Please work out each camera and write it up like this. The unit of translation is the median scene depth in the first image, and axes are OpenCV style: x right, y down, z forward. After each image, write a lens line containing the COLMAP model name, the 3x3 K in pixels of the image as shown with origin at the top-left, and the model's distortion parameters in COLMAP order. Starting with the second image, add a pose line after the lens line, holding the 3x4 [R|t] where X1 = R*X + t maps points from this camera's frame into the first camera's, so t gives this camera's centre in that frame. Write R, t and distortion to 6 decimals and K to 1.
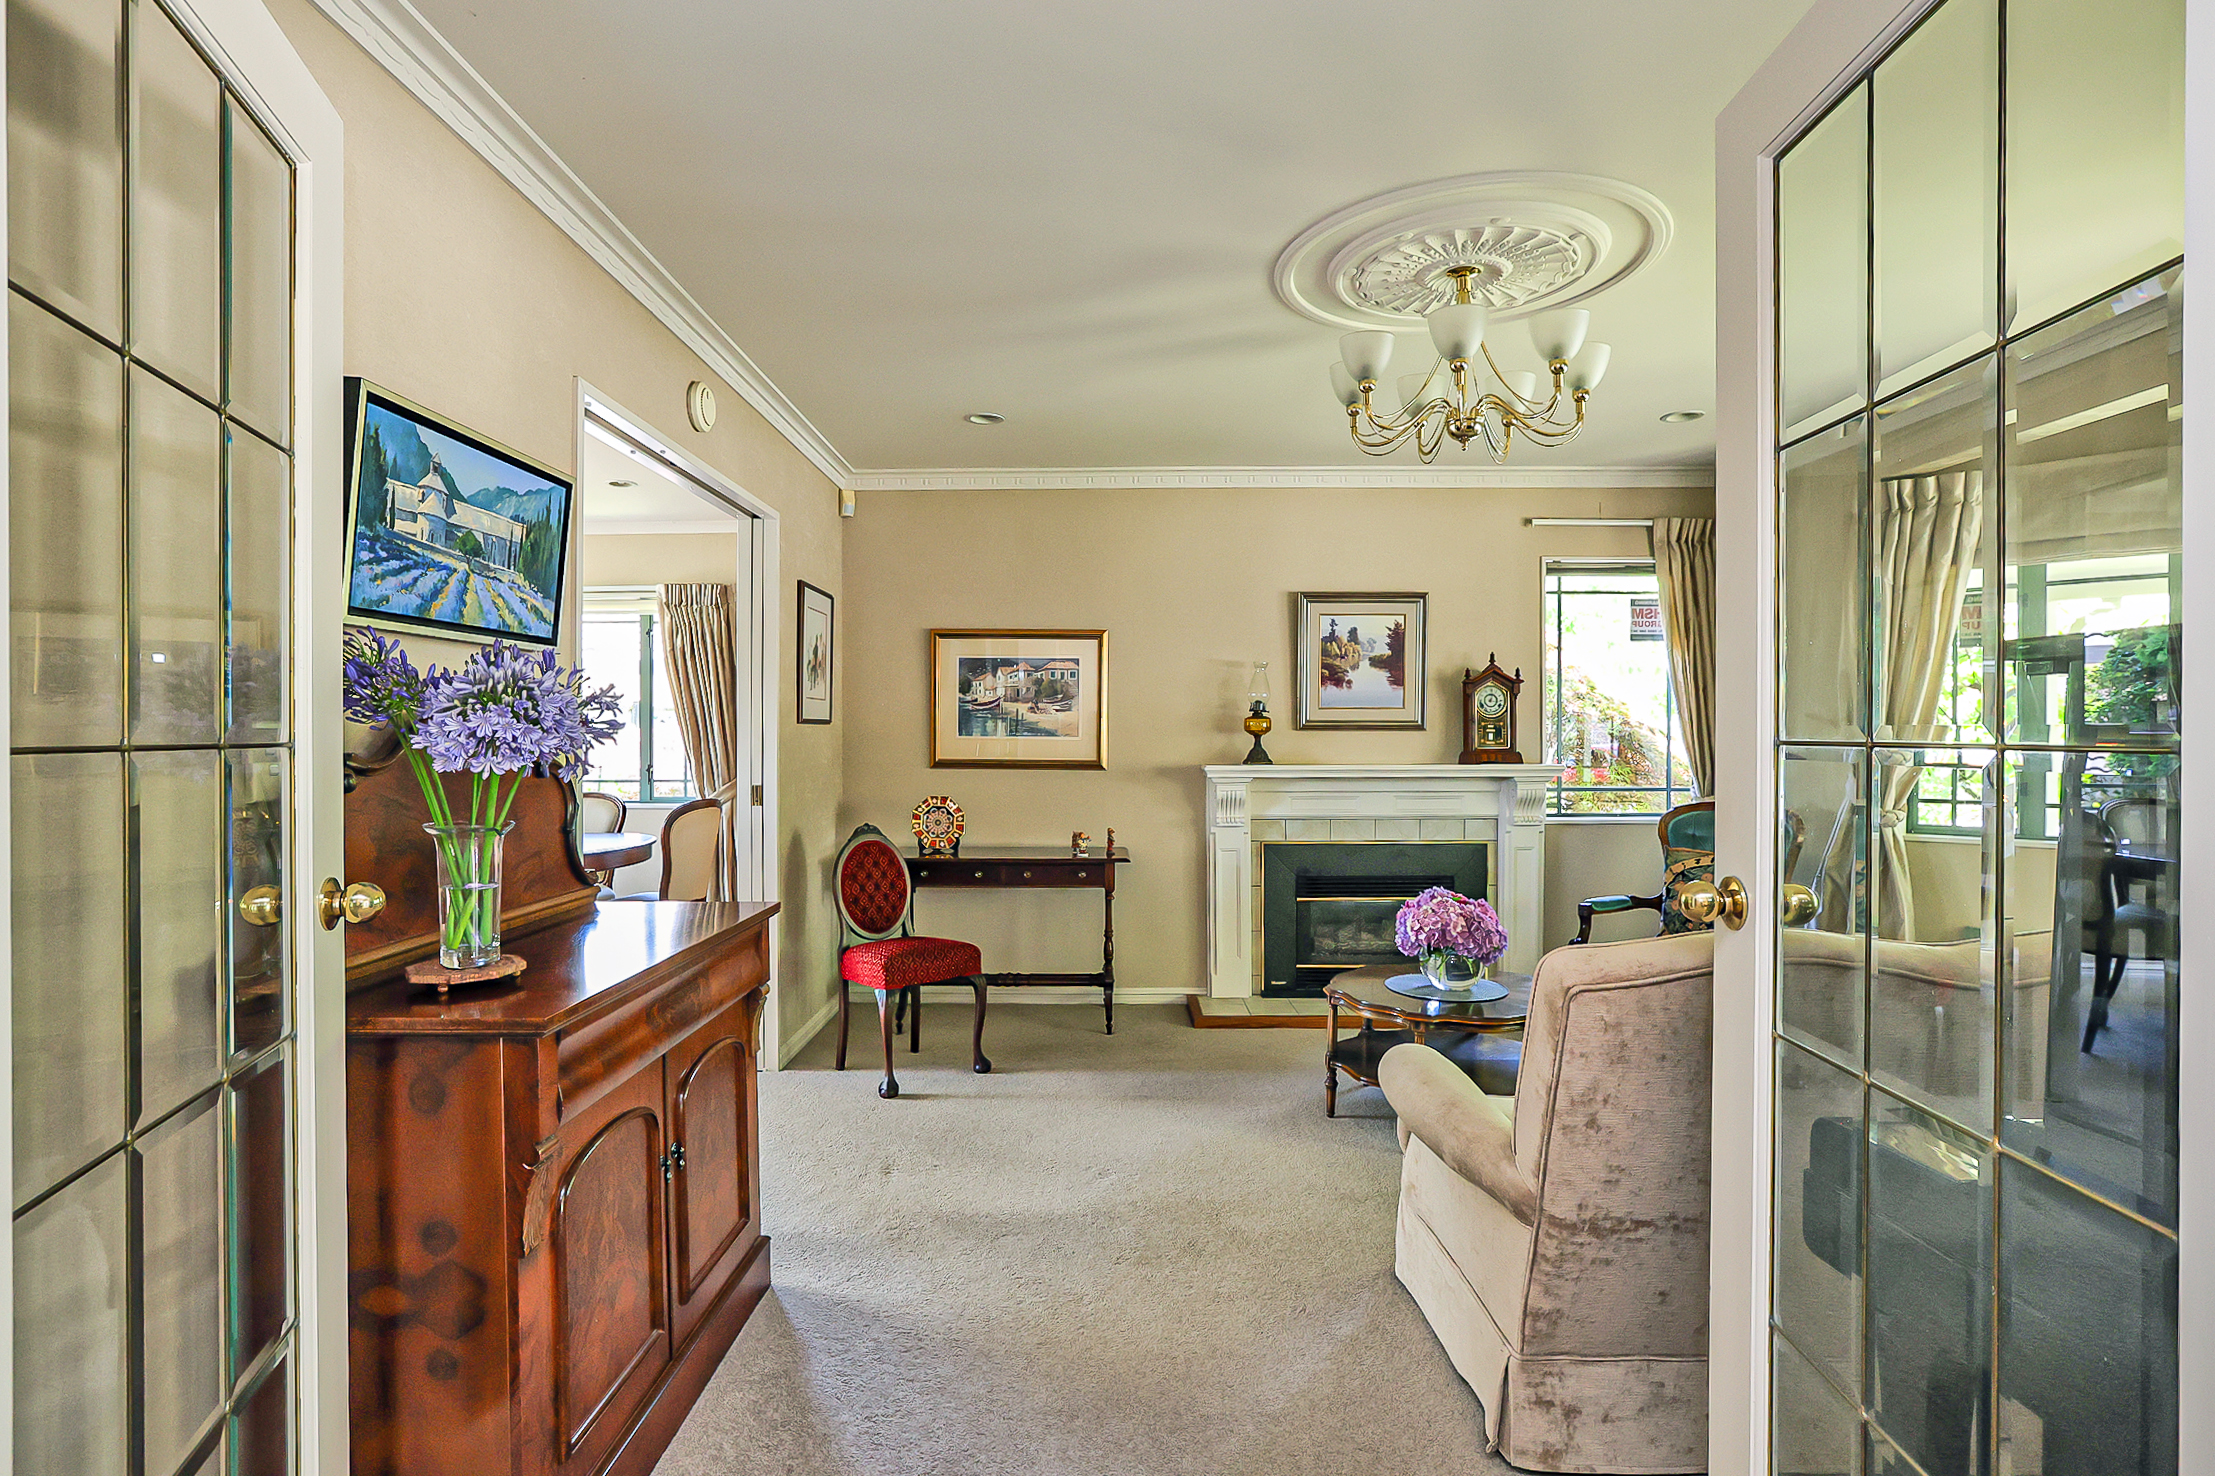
lens RADIAL K [[1119.7, 0, 1098.6], [0, 1119.7, 740.9], [0, 0, 1]] dist [-0.029298, 0.005924]
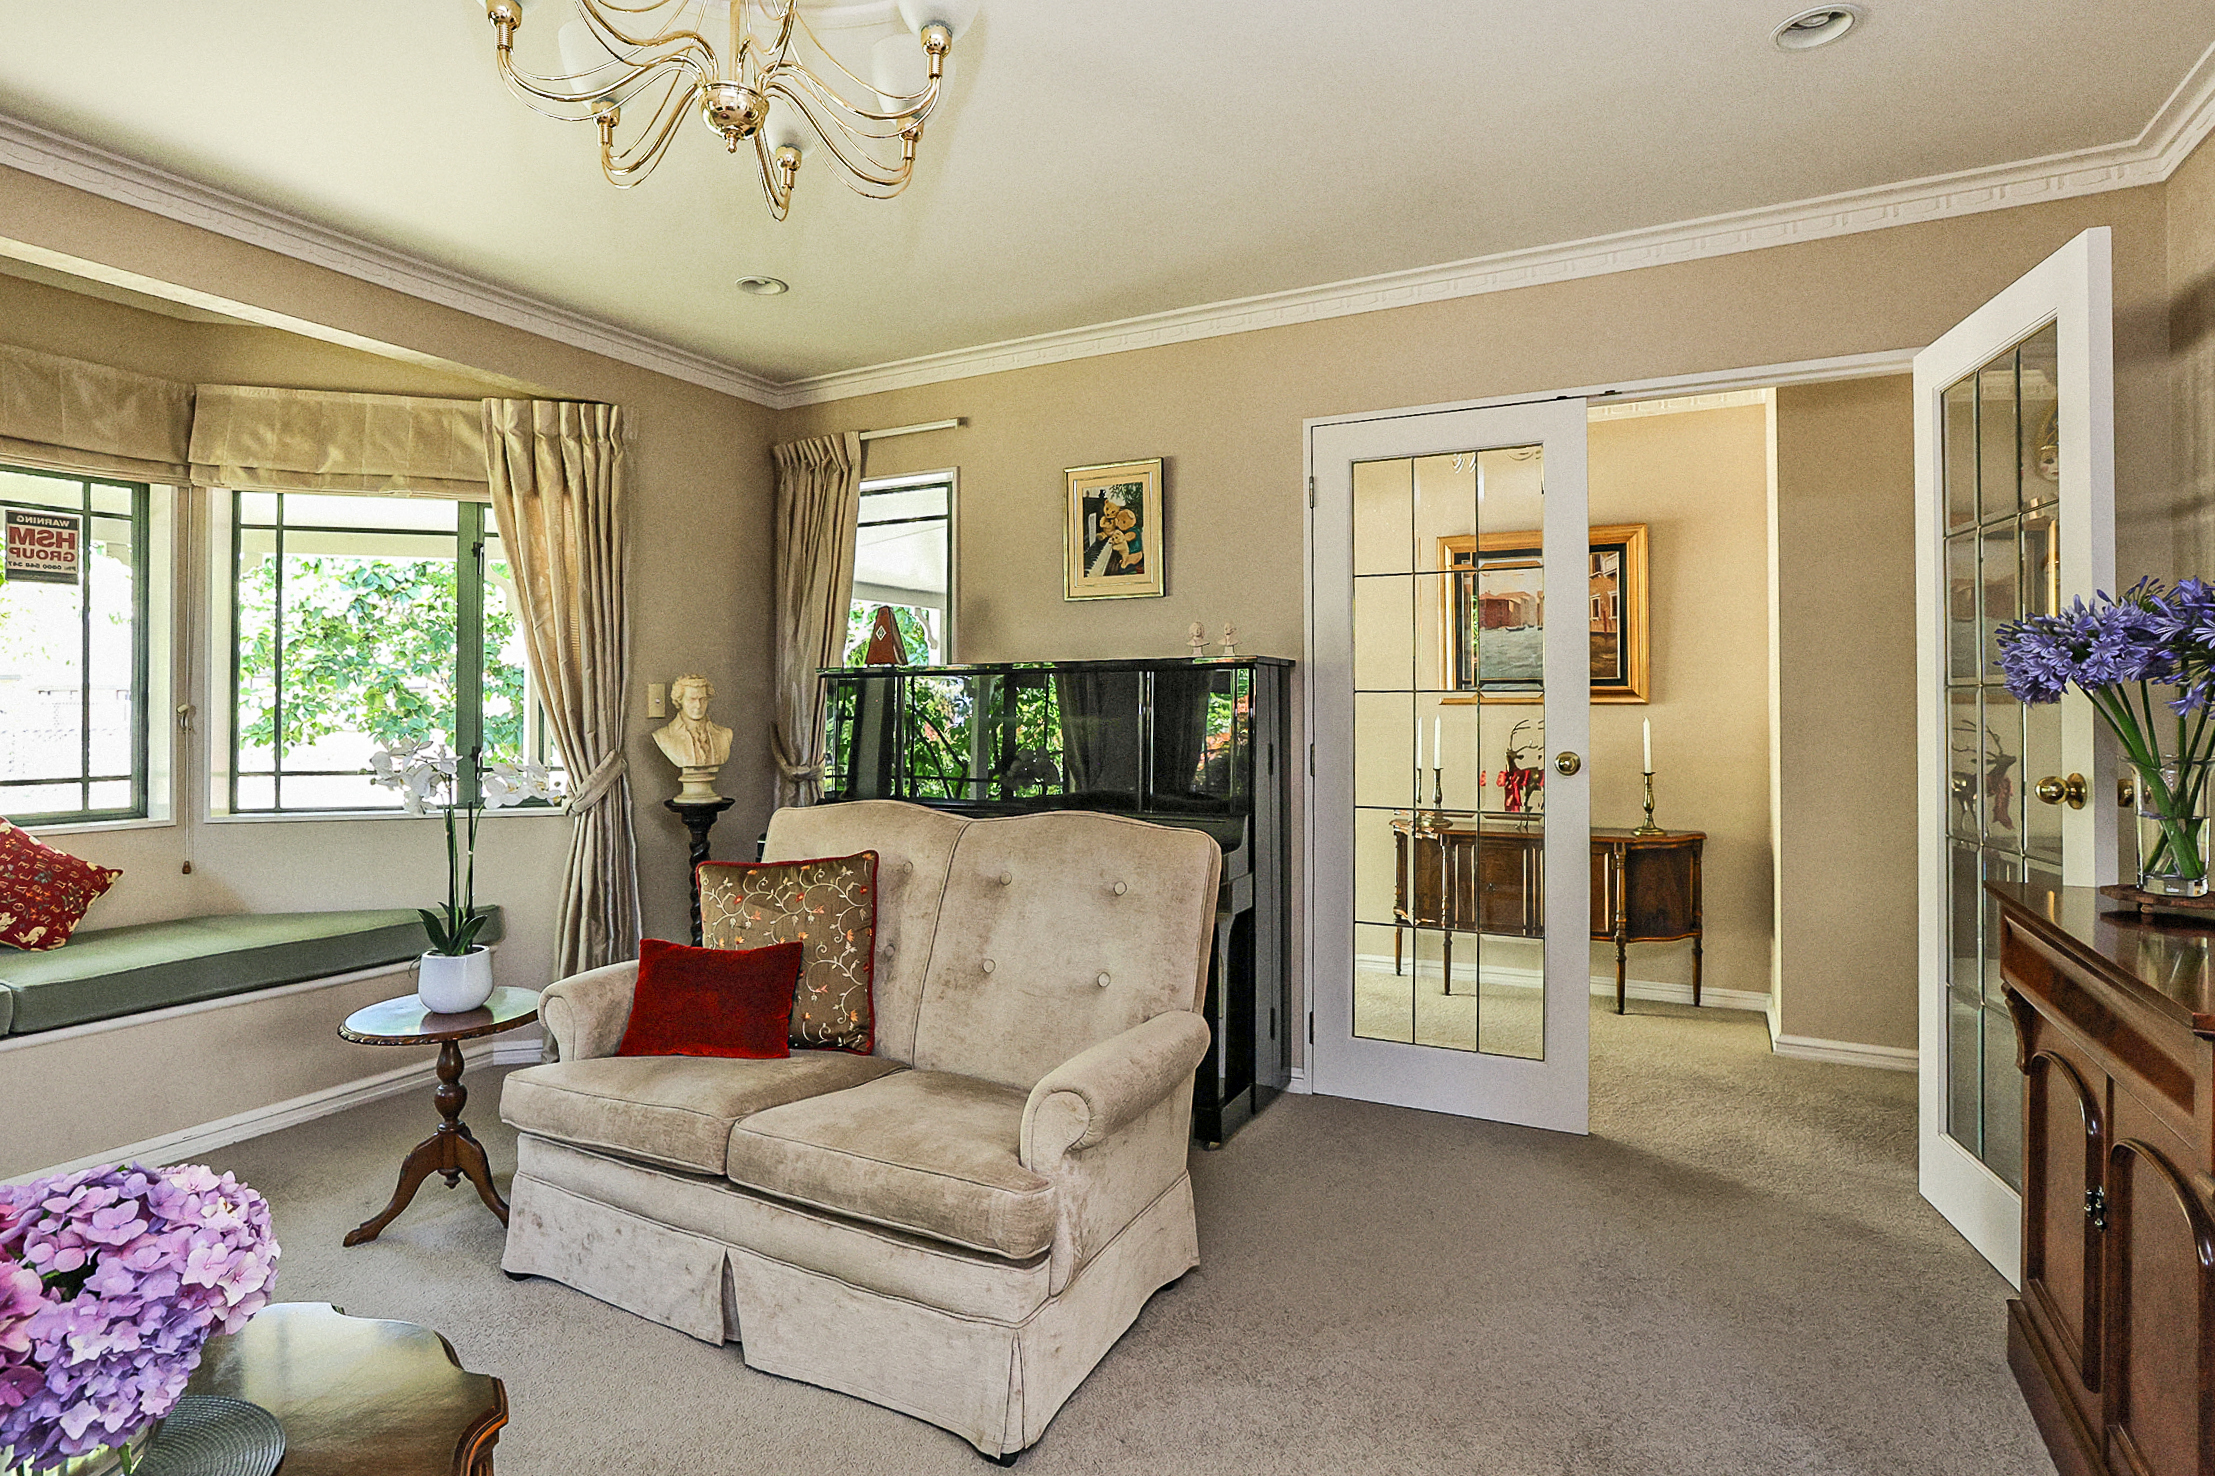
lens RADIAL K [[1119.7, 0, 1120.5], [0, 1119.7, 707.4], [0, 0, 1]] dist [-0.029298, 0.005924]
pose [[-0.896379, 0.000141, 0.443289, -0.176625], [0.000719, 0.999999, 0.001136, 0.000734], [-0.443288, 0.001337, -0.896378, 0.737459]]
